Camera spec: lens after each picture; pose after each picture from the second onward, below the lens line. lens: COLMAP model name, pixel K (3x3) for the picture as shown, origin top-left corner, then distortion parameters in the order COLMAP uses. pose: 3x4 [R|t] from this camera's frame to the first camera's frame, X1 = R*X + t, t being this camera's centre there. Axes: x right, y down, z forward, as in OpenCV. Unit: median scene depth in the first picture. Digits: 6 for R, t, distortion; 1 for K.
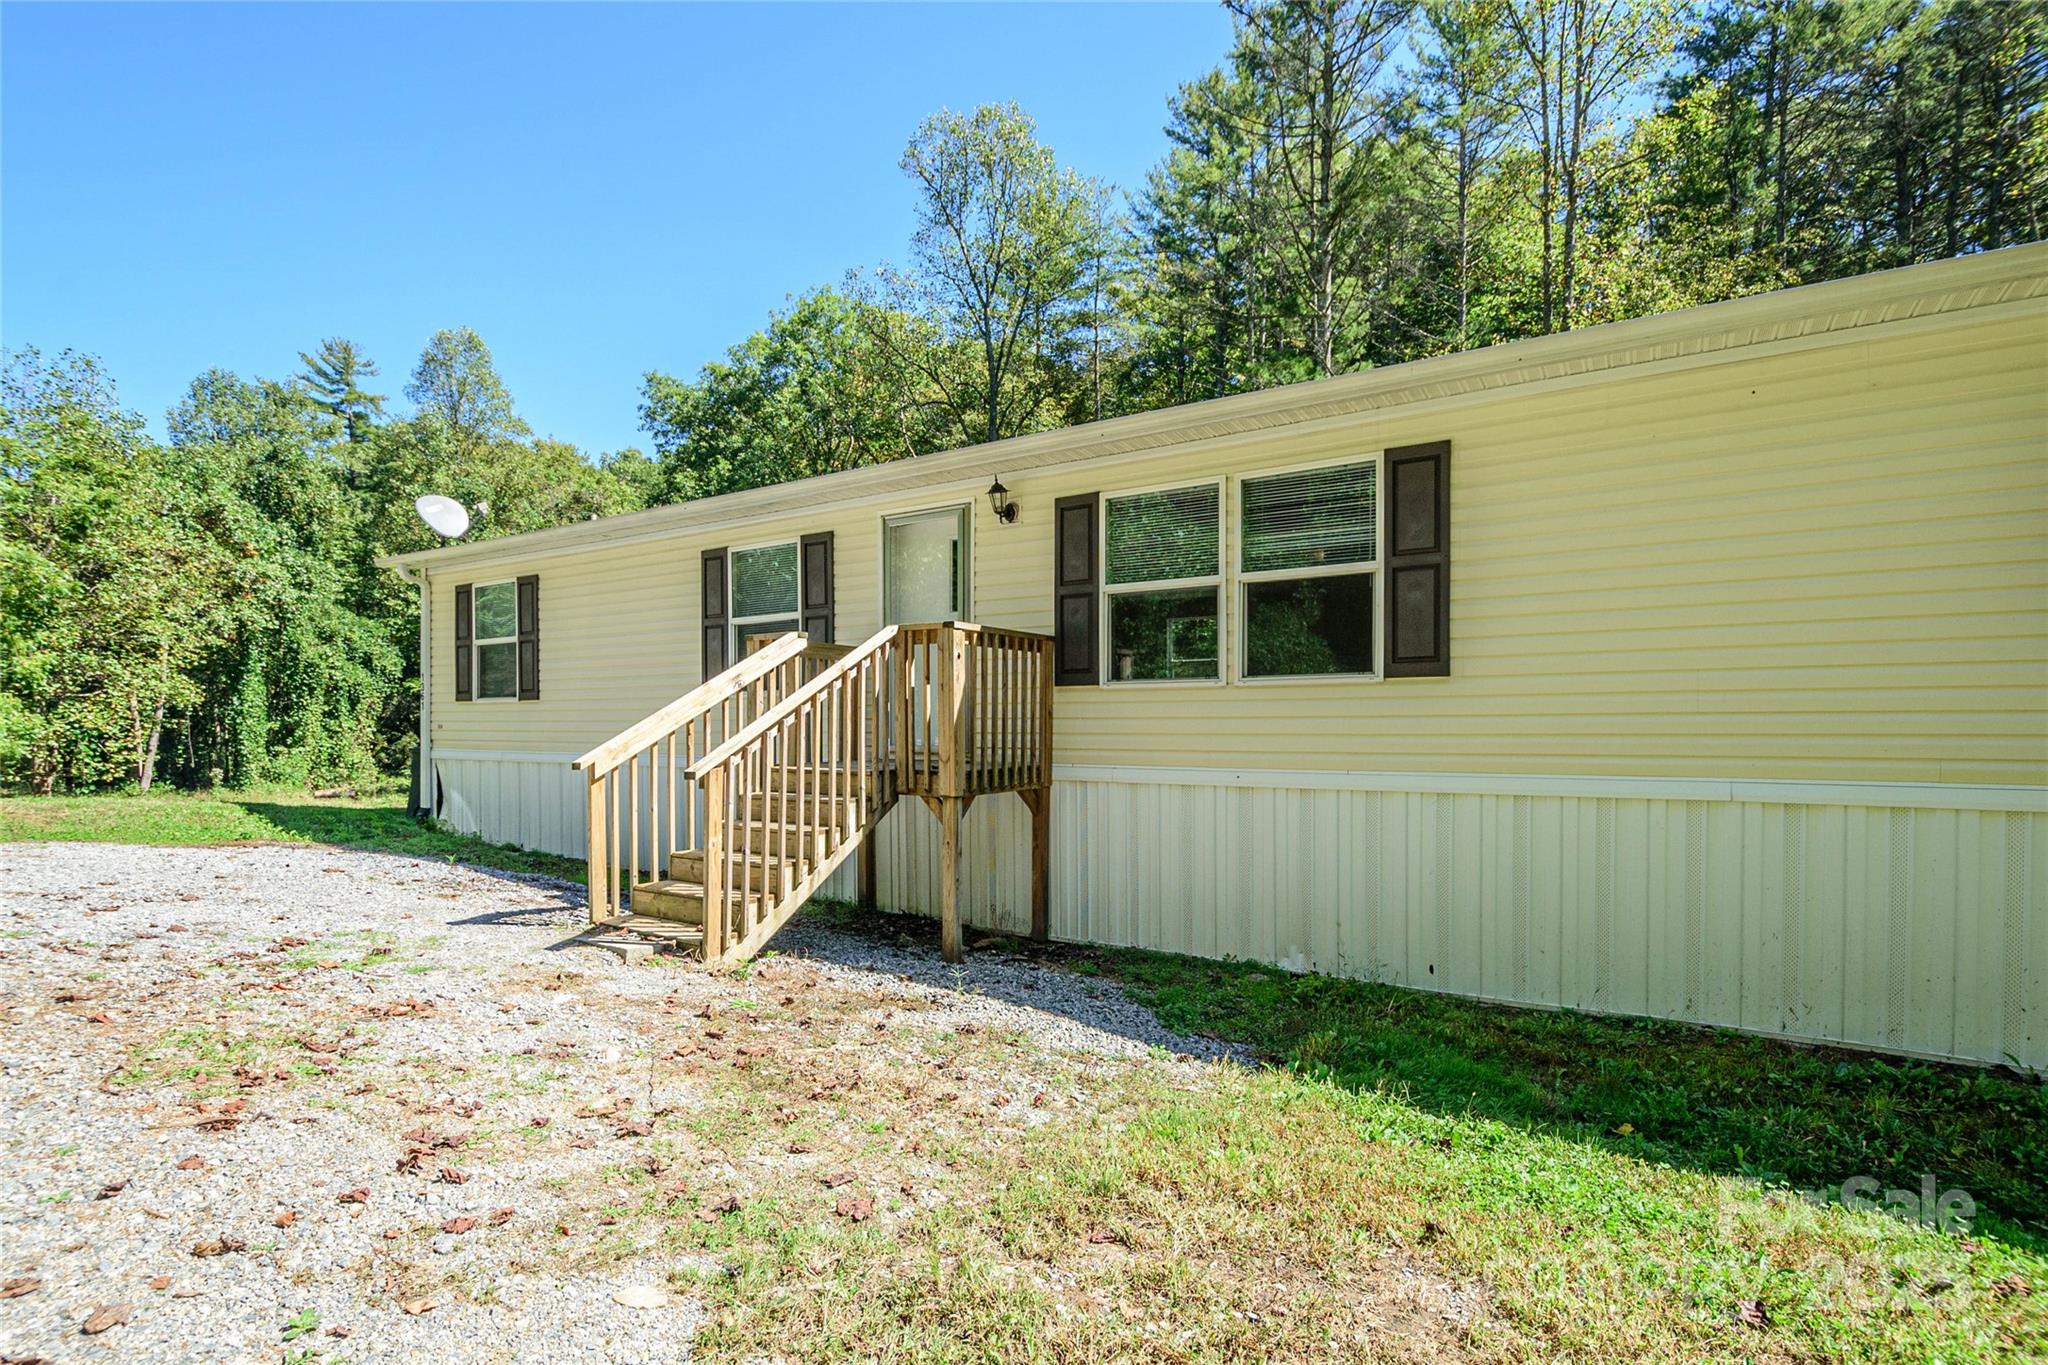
lens RADIAL K [[949.6, 0, 1024.4], [0, 949.6, 829.8], [0, 0, 1]] dist [0.001580, -0.000804]
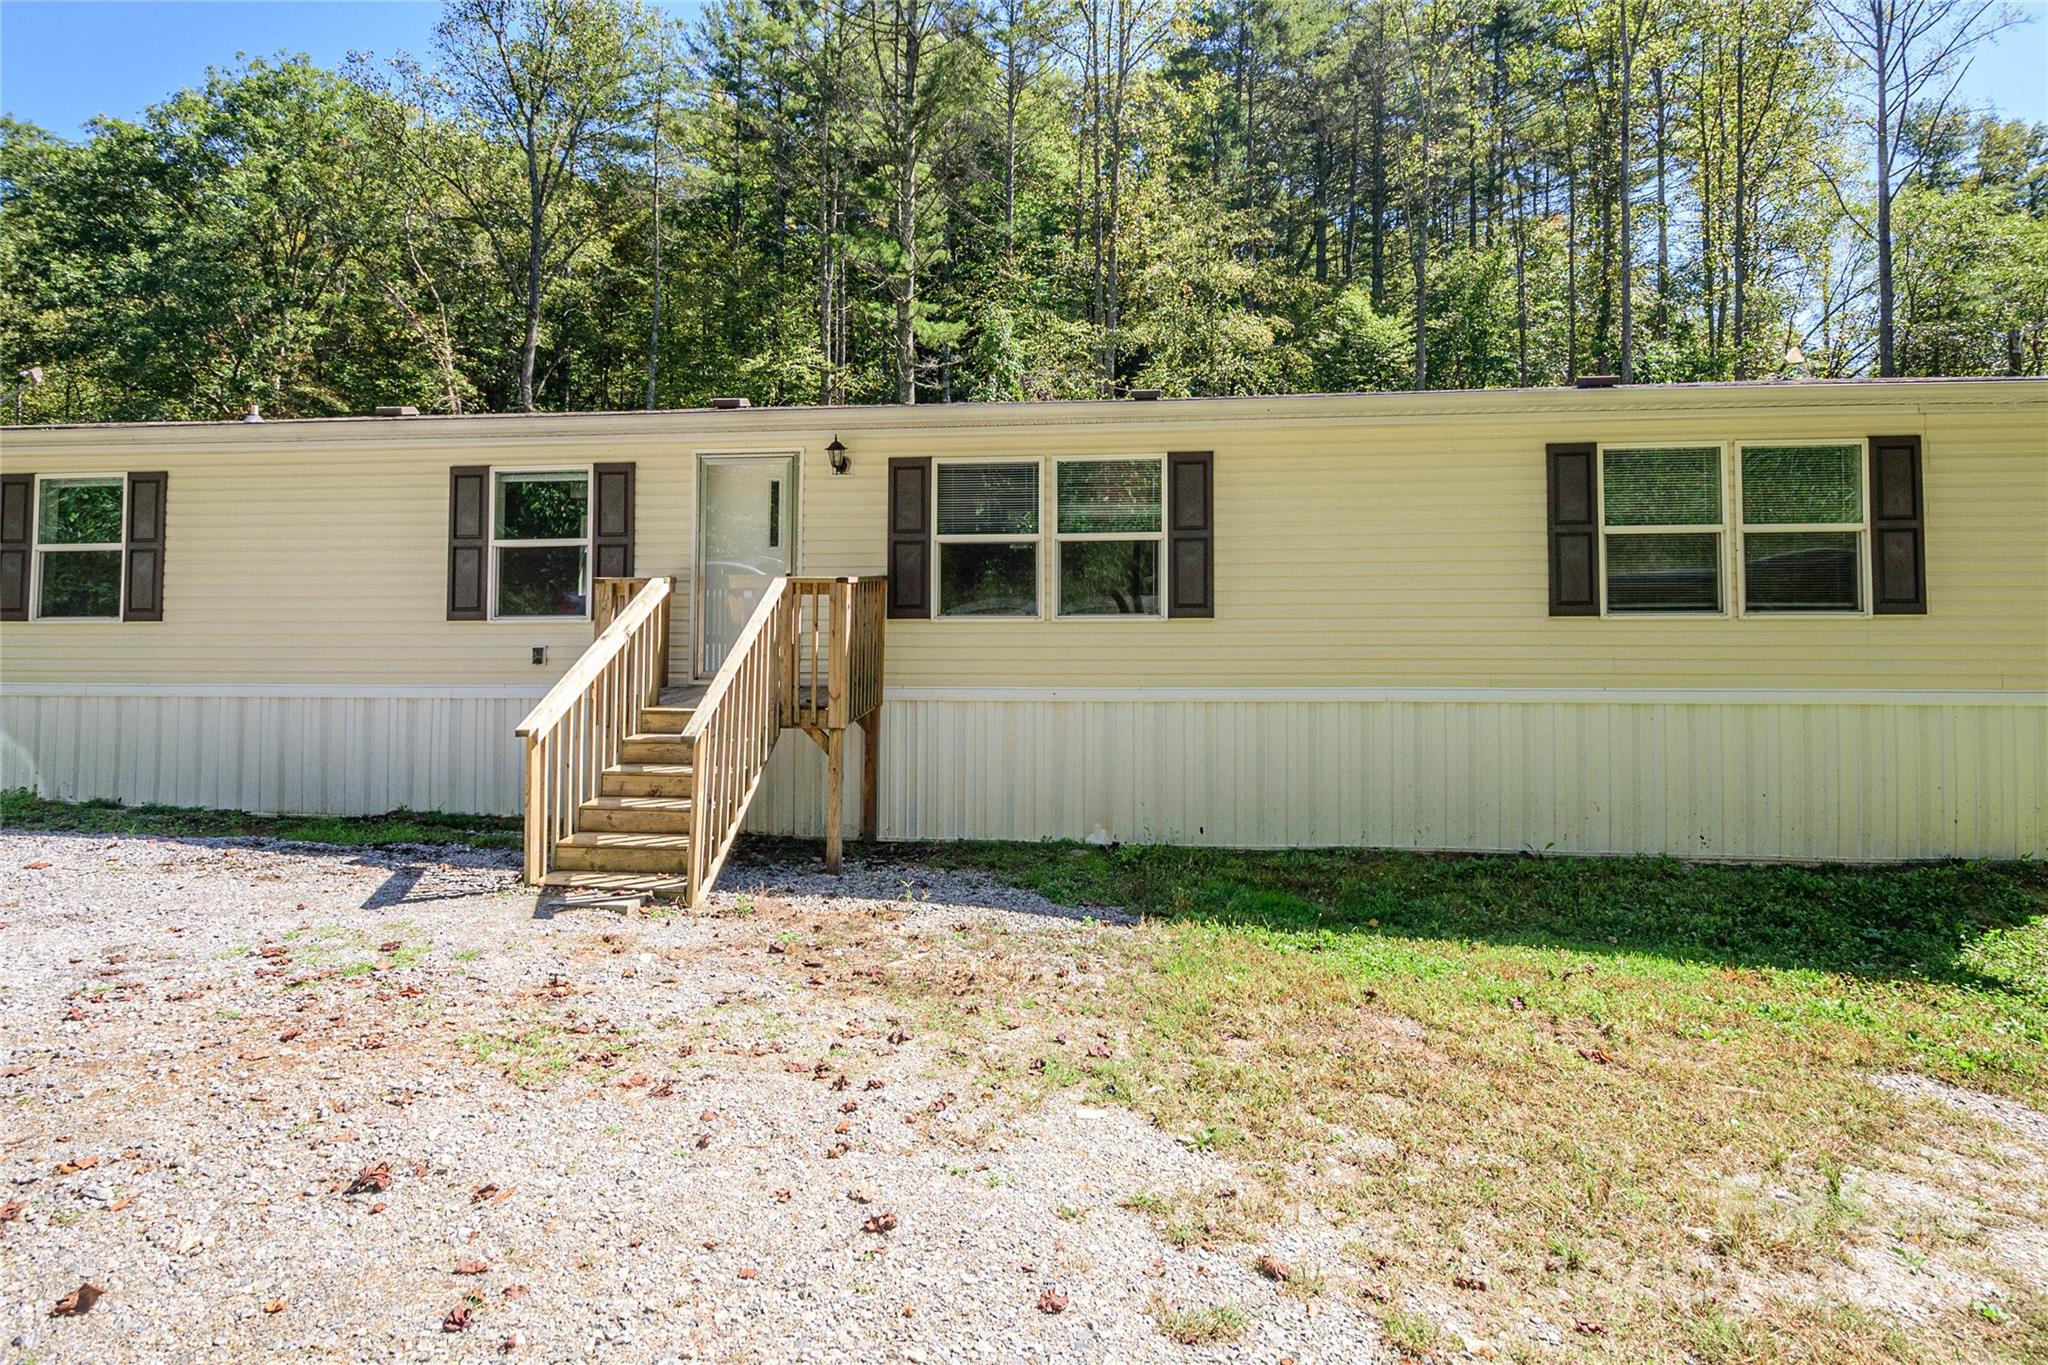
lens RADIAL K [[1000.9, 0, 1016.8], [0, 1000.9, 686.9], [0, 0, 1]] dist [0.011628, -0.002113]
pose [[0.898101, -0.056830, 0.436102, -0.362236], [0.056634, 0.998304, 0.013461, -0.078929], [-0.436128, 0.012608, 0.899796, -0.146760]]
